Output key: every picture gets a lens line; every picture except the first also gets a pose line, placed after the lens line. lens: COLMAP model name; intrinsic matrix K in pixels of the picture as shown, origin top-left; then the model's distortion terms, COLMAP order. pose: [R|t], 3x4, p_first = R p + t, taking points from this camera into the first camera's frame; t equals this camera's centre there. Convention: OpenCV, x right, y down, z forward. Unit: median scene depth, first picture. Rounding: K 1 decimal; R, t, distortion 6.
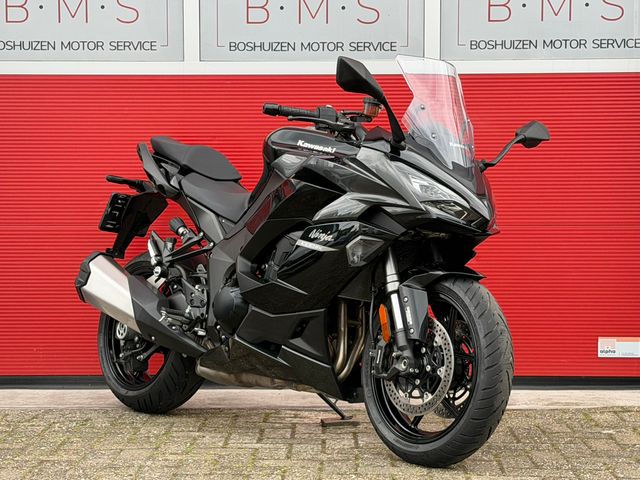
lens RADIAL K [[1467.0, 0, 325.3], [0, 1467.0, 243.1], [0, 0, 1]] dist [0.159338, 0.000000]
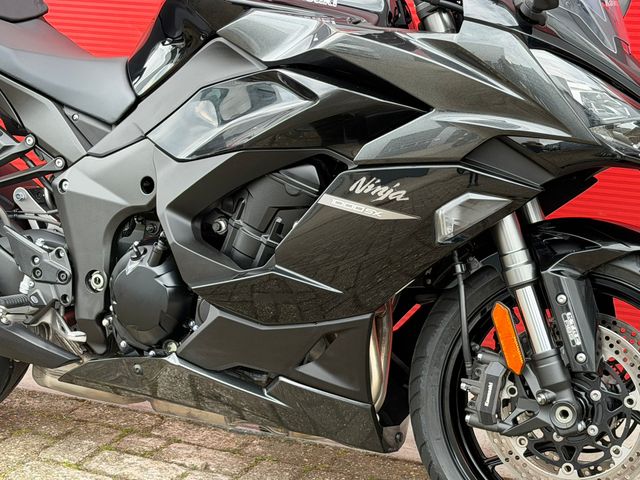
lens RADIAL K [[1467.0, 0, 313.0], [0, 1467.0, 255.8], [0, 0, 1]] dist [0.159338, 0.000000]
pose [[0.924903, -0.113672, 0.362812, -0.207857], [0.018527, 0.966602, 0.255612, -0.111614], [-0.379751, -0.229694, 0.896119, 0.505763]]
